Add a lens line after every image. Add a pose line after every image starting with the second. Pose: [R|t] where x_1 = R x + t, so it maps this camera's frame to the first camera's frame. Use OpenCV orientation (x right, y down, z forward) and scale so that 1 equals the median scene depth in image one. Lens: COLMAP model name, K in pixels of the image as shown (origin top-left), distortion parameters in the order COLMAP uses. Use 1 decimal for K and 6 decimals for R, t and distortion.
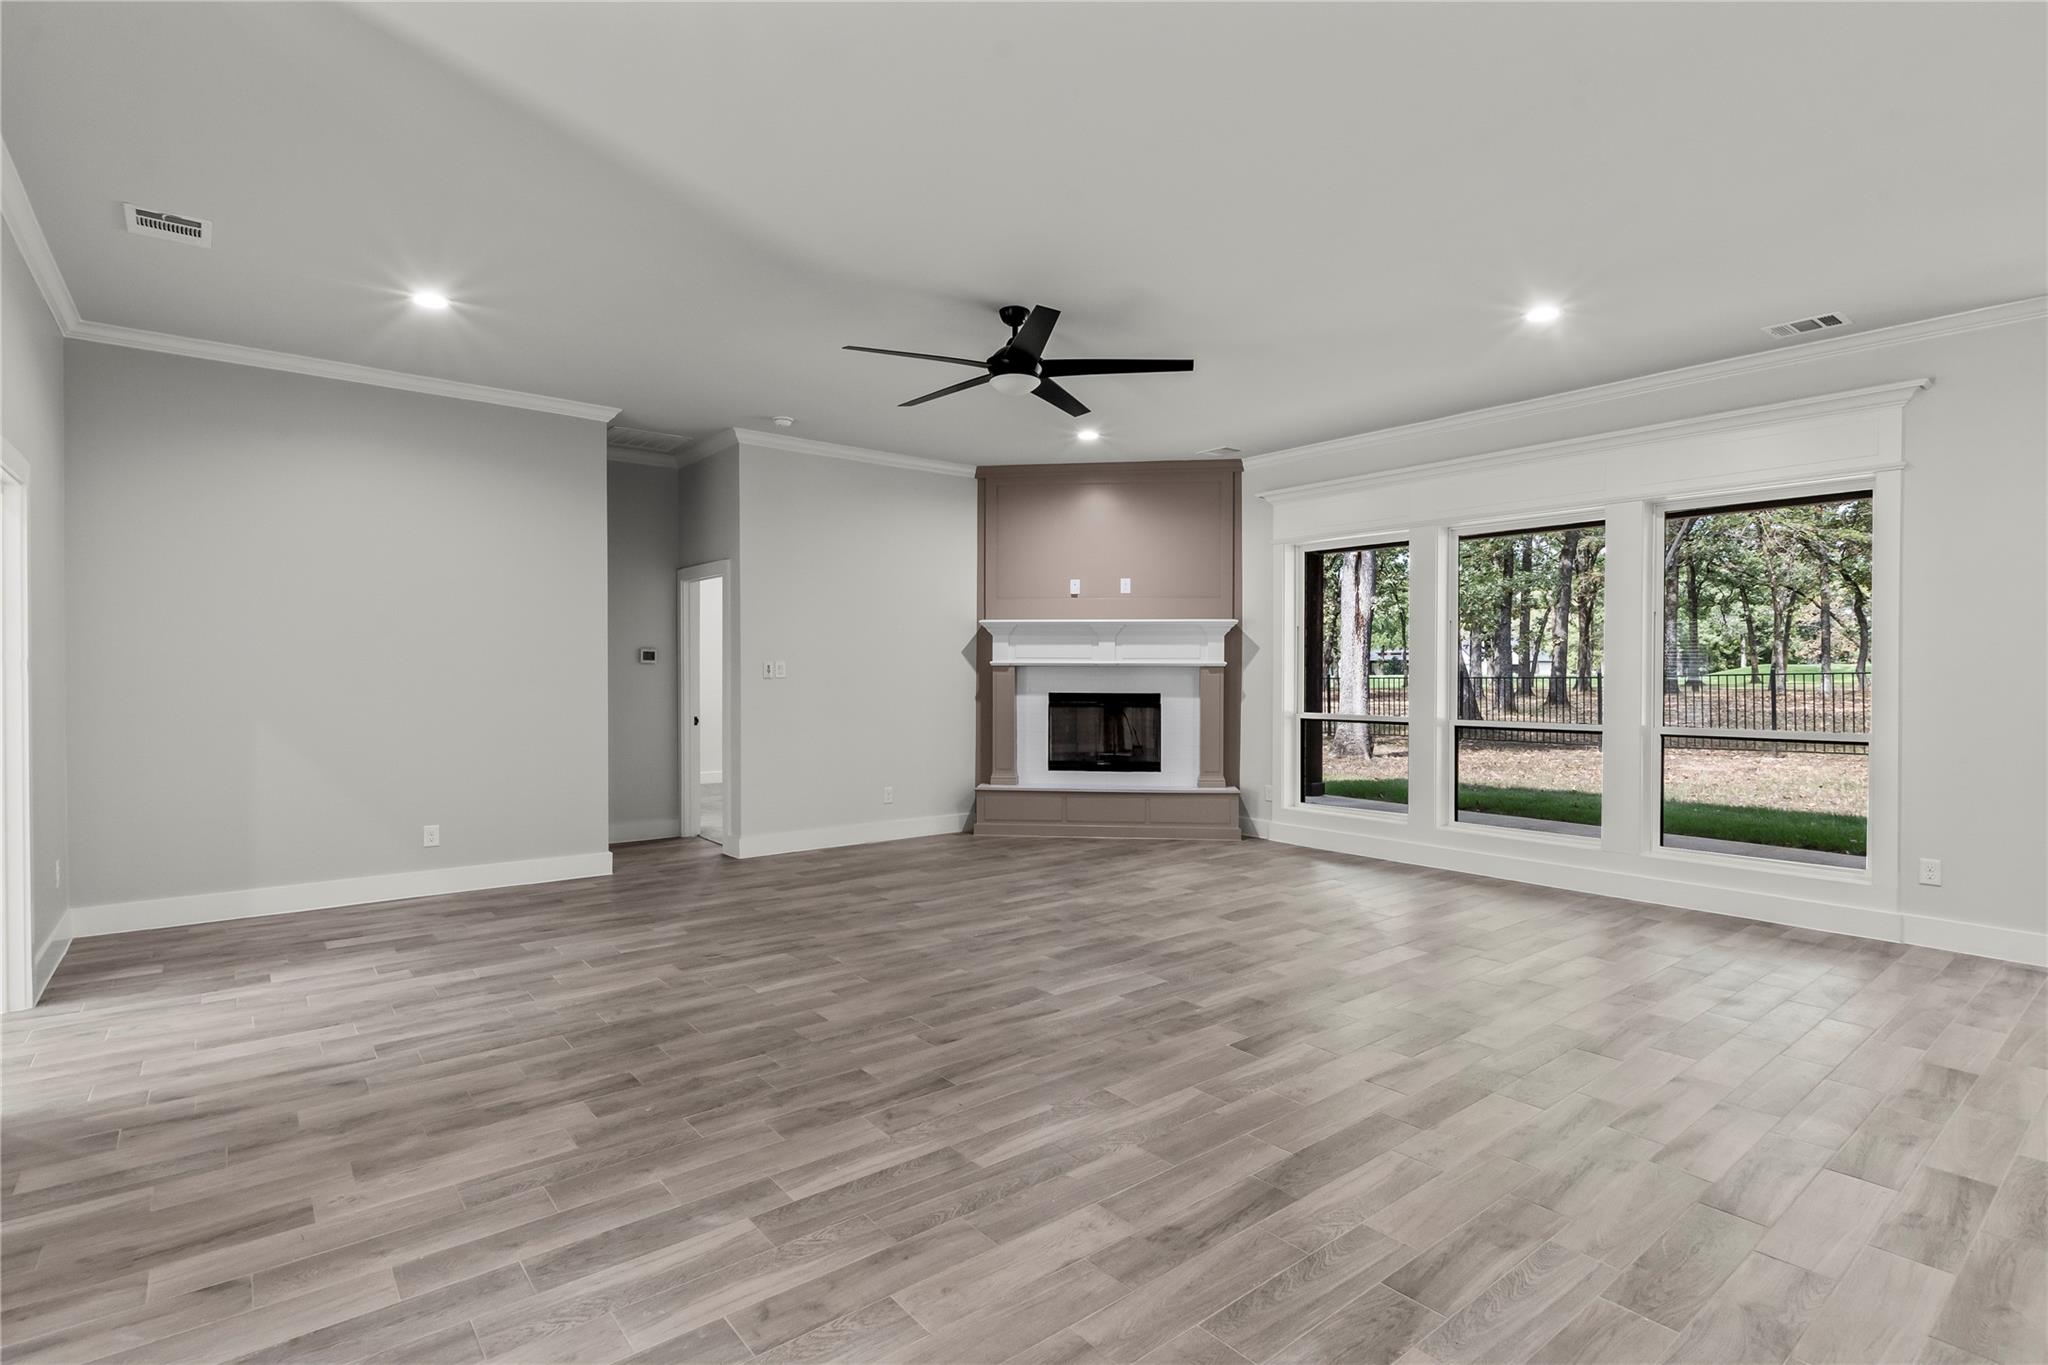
lens RADIAL K [[971.5, 0, 1019.9], [0, 971.5, 683.4], [0, 0, 1]] dist [0.000736, 0.000668]
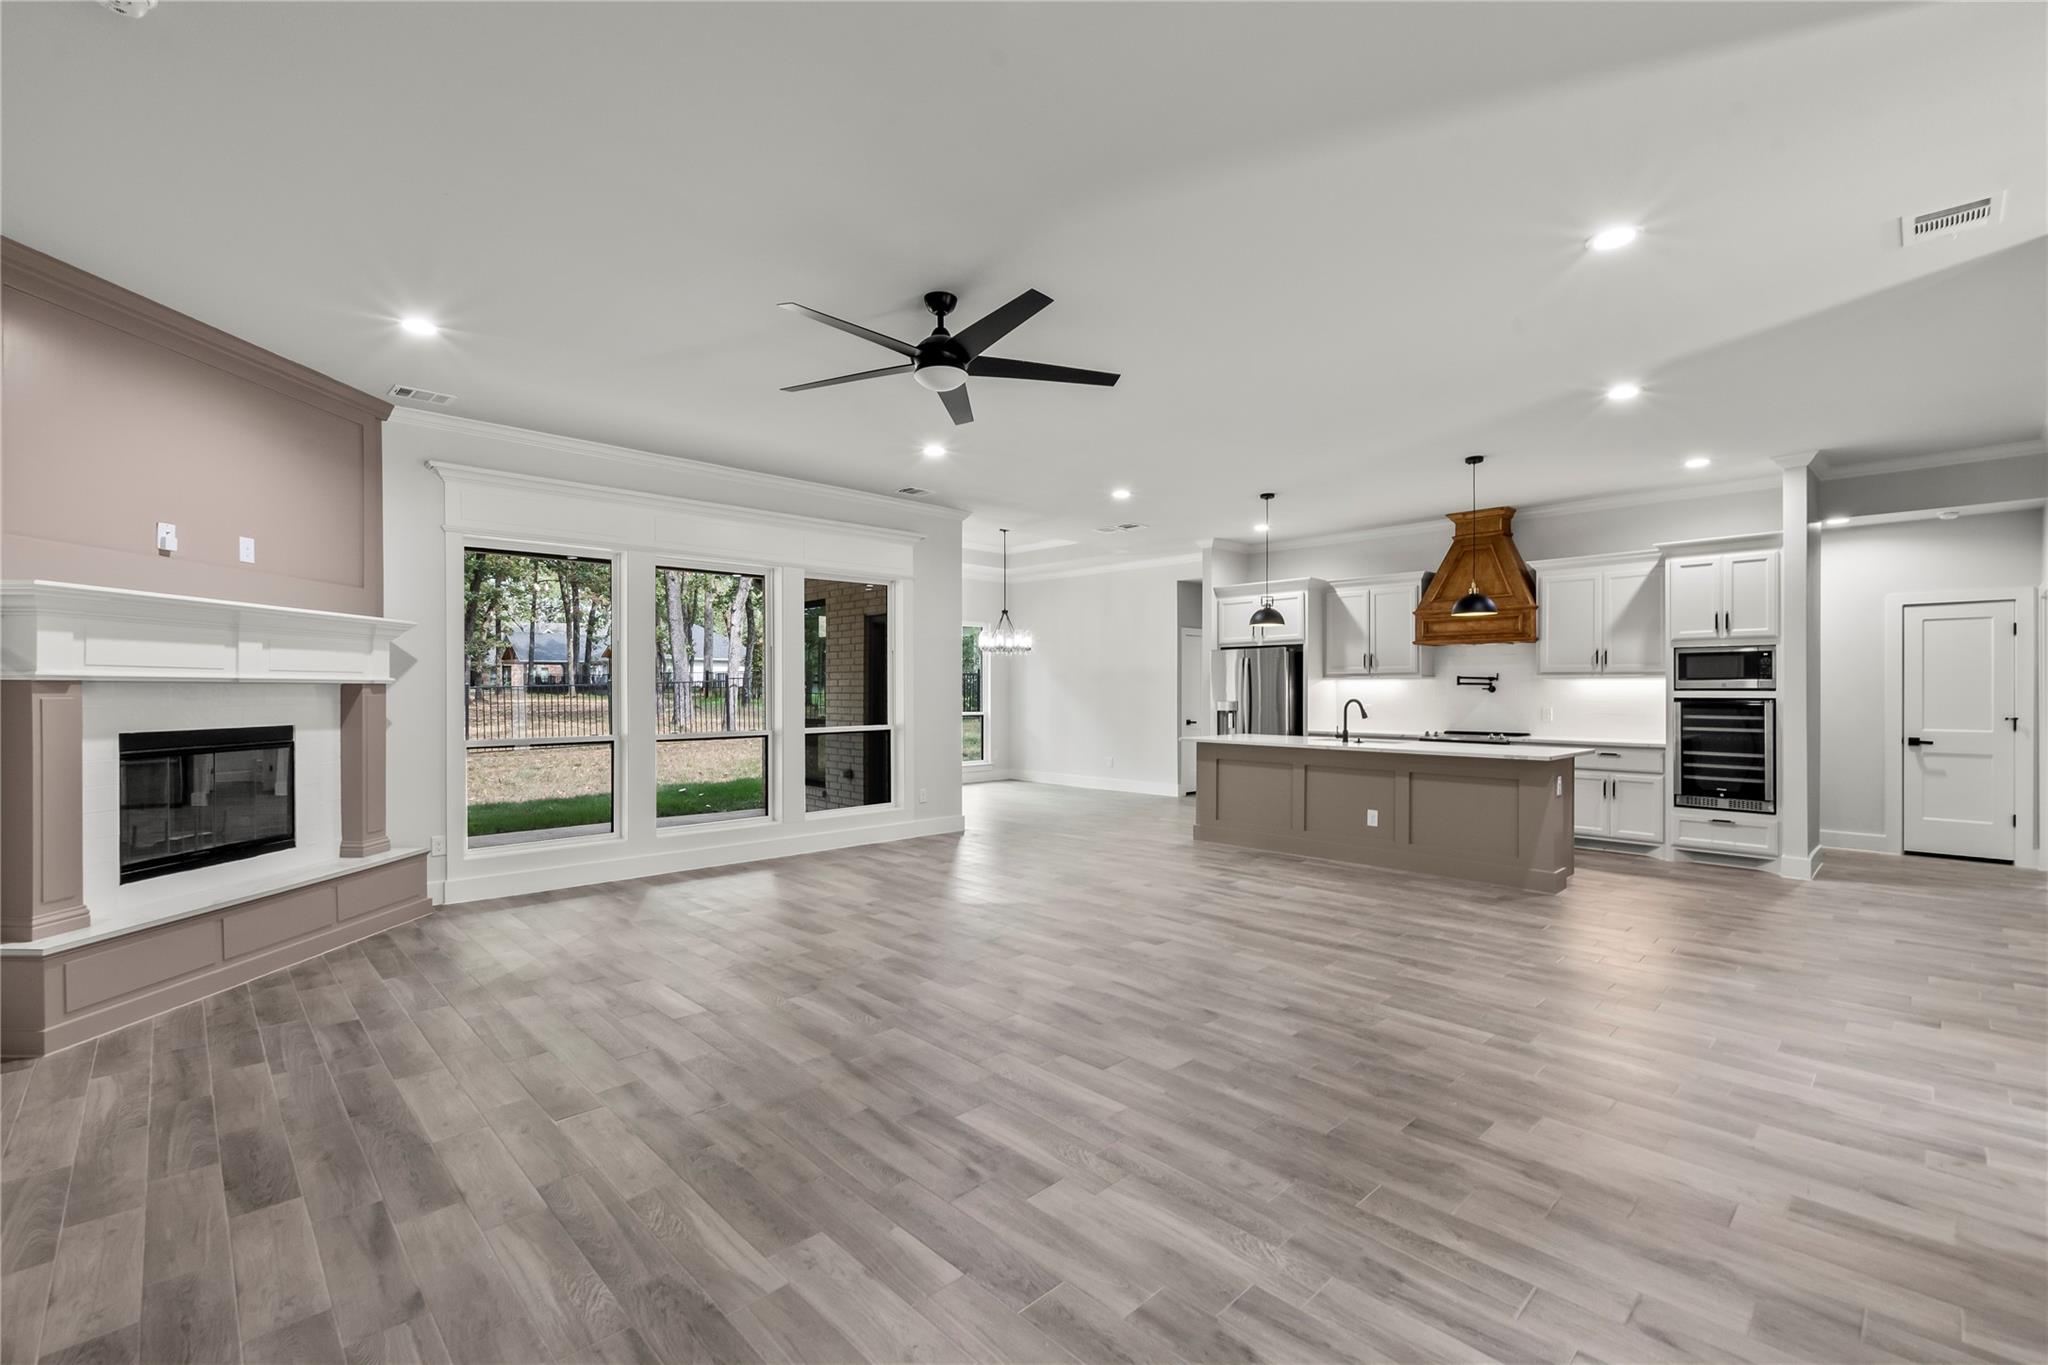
lens RADIAL K [[893.0, 0, 1021.4], [0, 893.0, 683.0], [0, 0, 1]] dist [0.009630, 0.000176]
pose [[-0.081093, 0.003203, 0.996701, -0.913775], [0.010955, 0.999937, -0.002322, -0.020459], [-0.996646, 0.010731, -0.081123, 1.063006]]
